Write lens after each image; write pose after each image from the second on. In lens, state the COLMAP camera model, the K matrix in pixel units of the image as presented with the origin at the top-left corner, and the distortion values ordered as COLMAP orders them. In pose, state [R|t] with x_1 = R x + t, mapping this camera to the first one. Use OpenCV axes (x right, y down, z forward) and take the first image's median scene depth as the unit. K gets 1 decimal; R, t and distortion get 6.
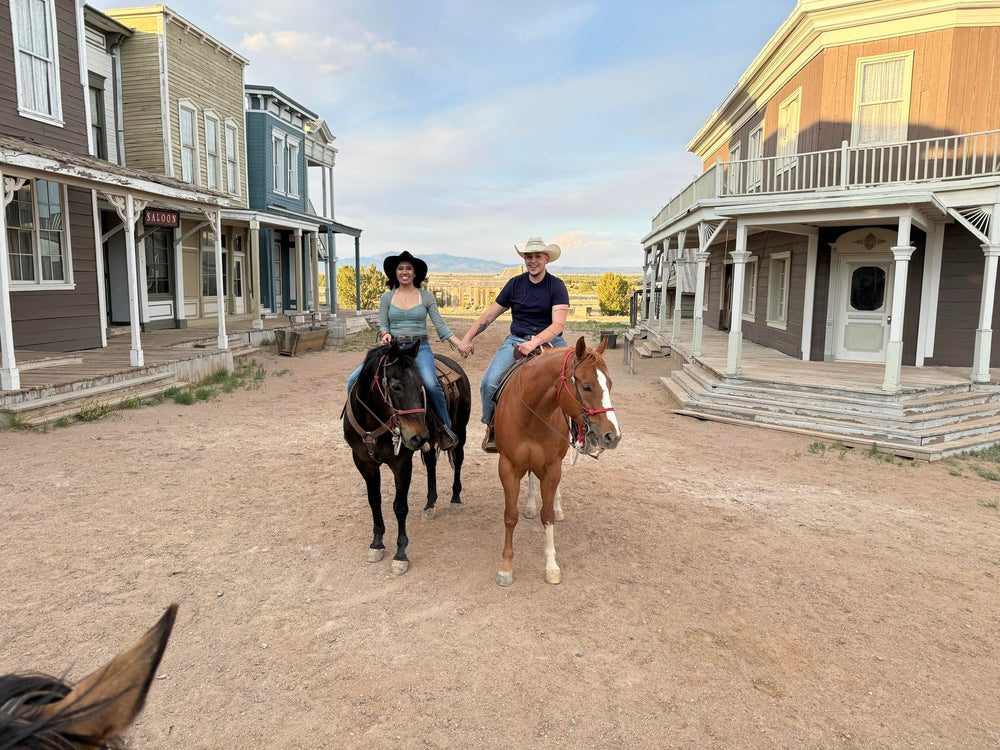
lens RADIAL K [[696.8, 0, 500.0], [0, 696.8, 375.0], [0, 0, 1]] dist [-0.006775, -0.001327]
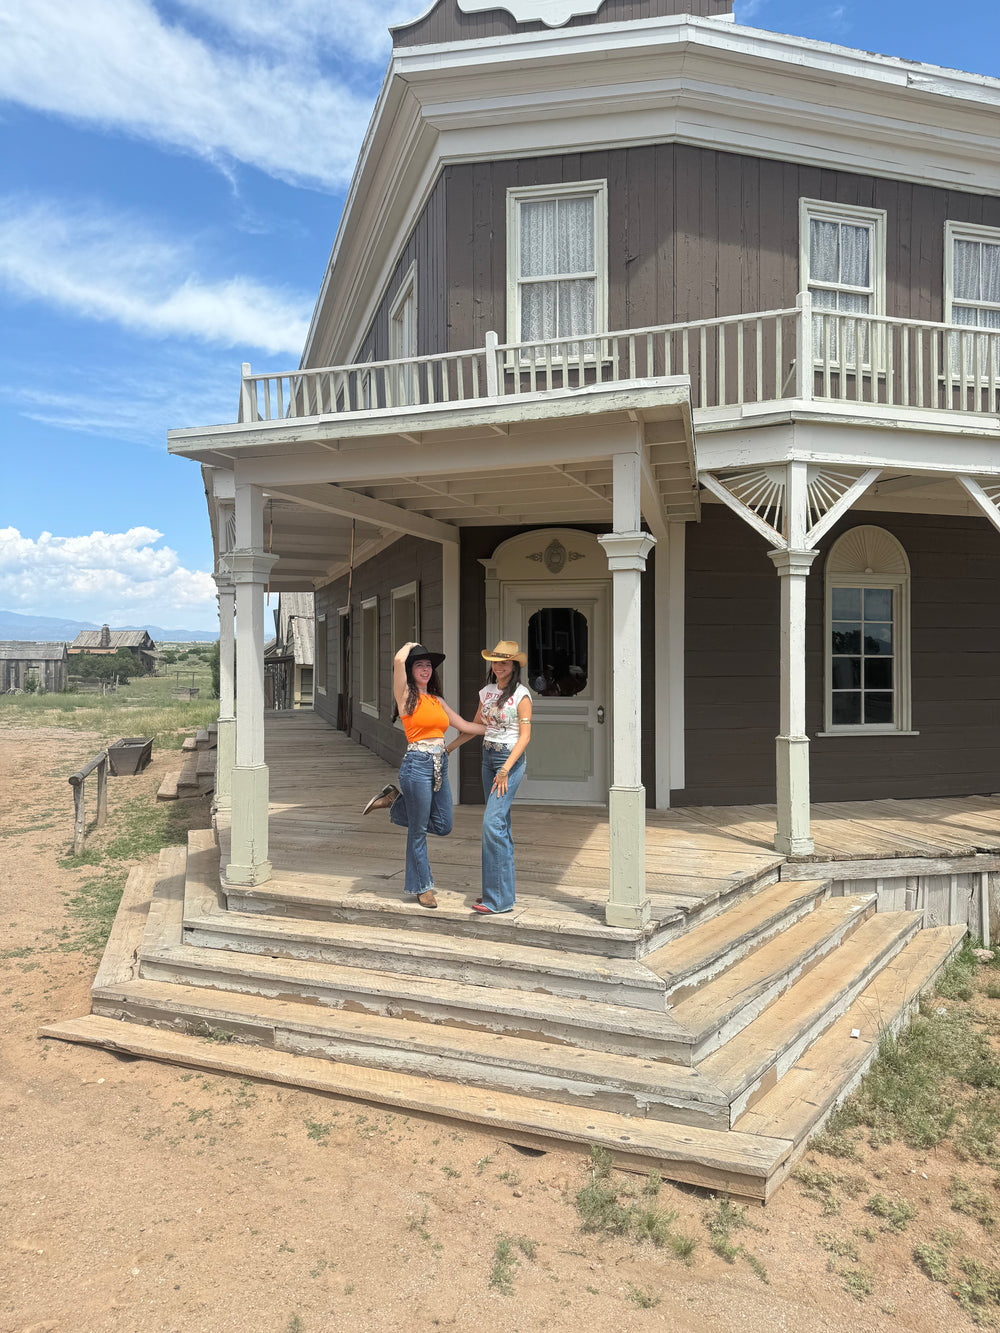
lens RADIAL K [[928.8, 0, 500.0], [0, 928.8, 666.5], [0, 0, 1]] dist [-0.006775, -0.001327]
pose [[0.915444, -0.011339, 0.402285, 0.251200], [0.058542, 0.992722, -0.105239, -0.051920], [-0.398164, 0.119891, 0.909446, 0.464536]]
